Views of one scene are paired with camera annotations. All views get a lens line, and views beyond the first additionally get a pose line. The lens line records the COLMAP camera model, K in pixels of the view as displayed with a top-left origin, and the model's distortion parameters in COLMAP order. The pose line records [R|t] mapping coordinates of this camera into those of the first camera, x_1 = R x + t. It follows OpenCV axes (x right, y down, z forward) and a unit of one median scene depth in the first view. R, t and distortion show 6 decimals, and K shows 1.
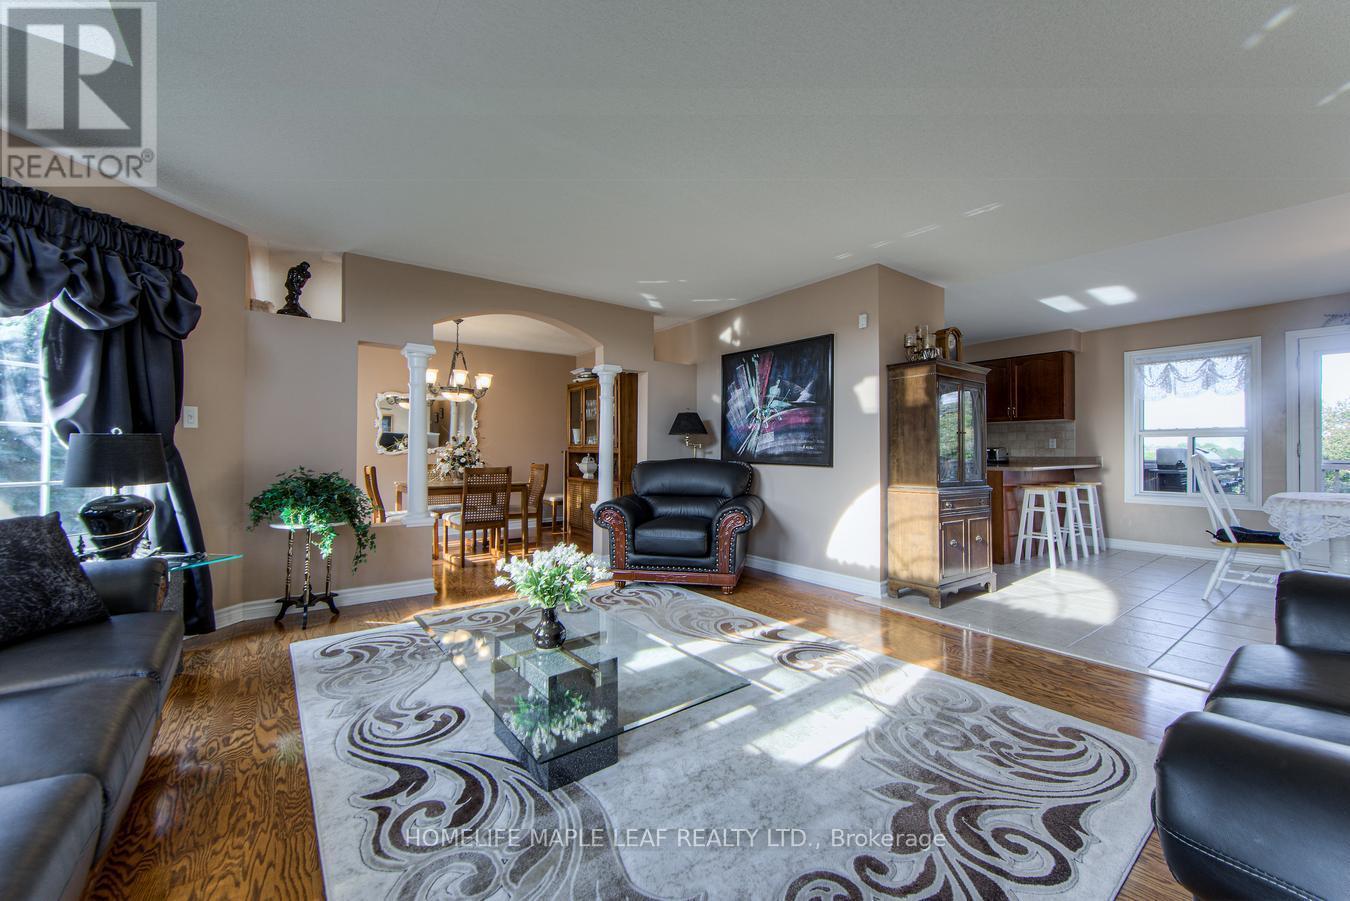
lens RADIAL K [[519.0, 0, 675.0], [0, 519.0, 450.5], [0, 0, 1]] dist [-0.001336, -0.000064]
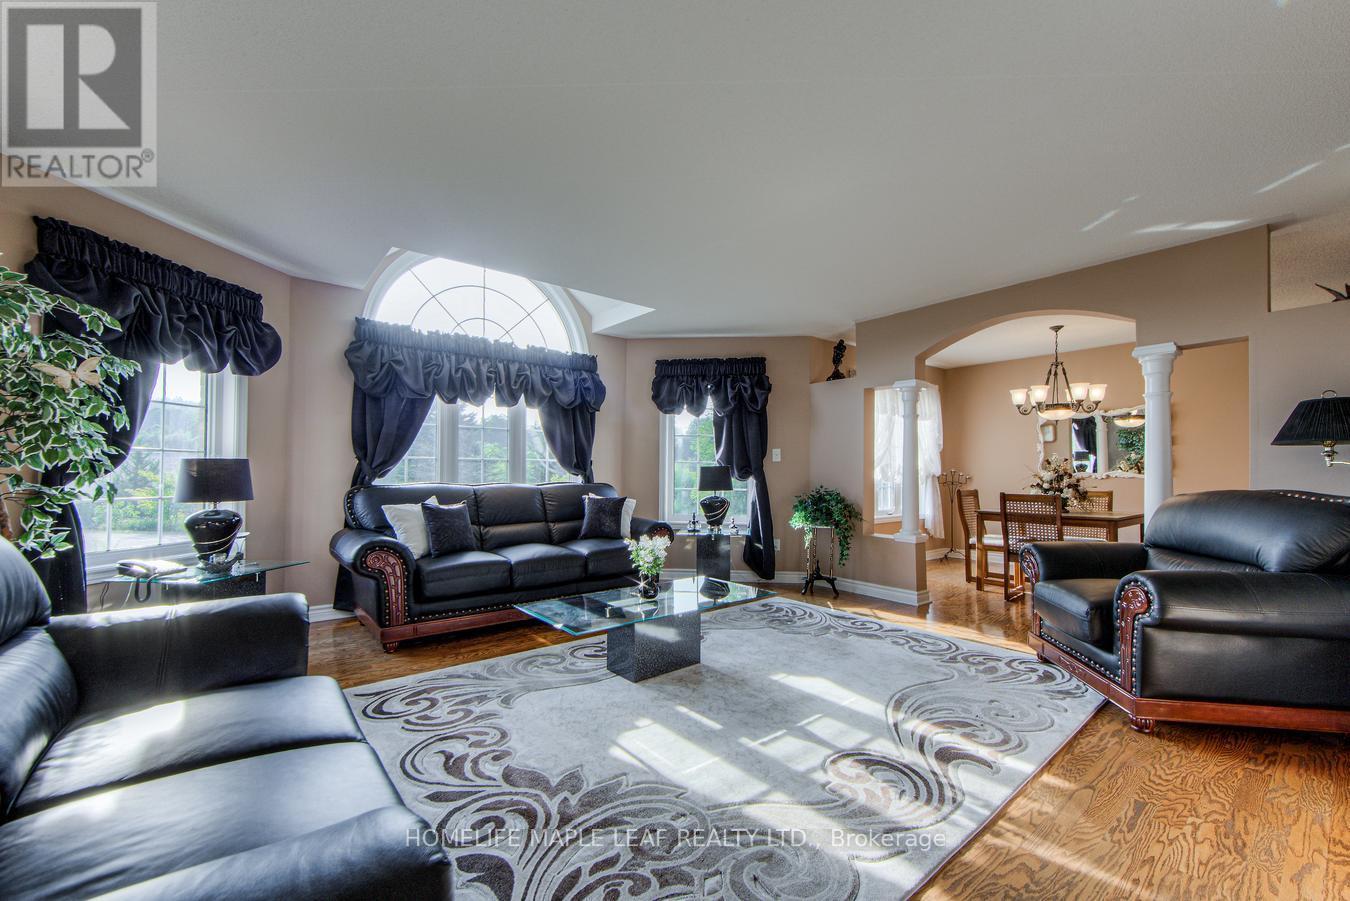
lens RADIAL K [[548.5, 0, 715.5], [0, 548.5, 465.0], [0, 0, 1]] dist [0.015046, -0.000023]
pose [[0.081743, -0.019152, -0.996469, 0.842178], [-0.005119, 0.999794, -0.019636, 0.004938], [0.996640, 0.006706, 0.081628, 0.621946]]
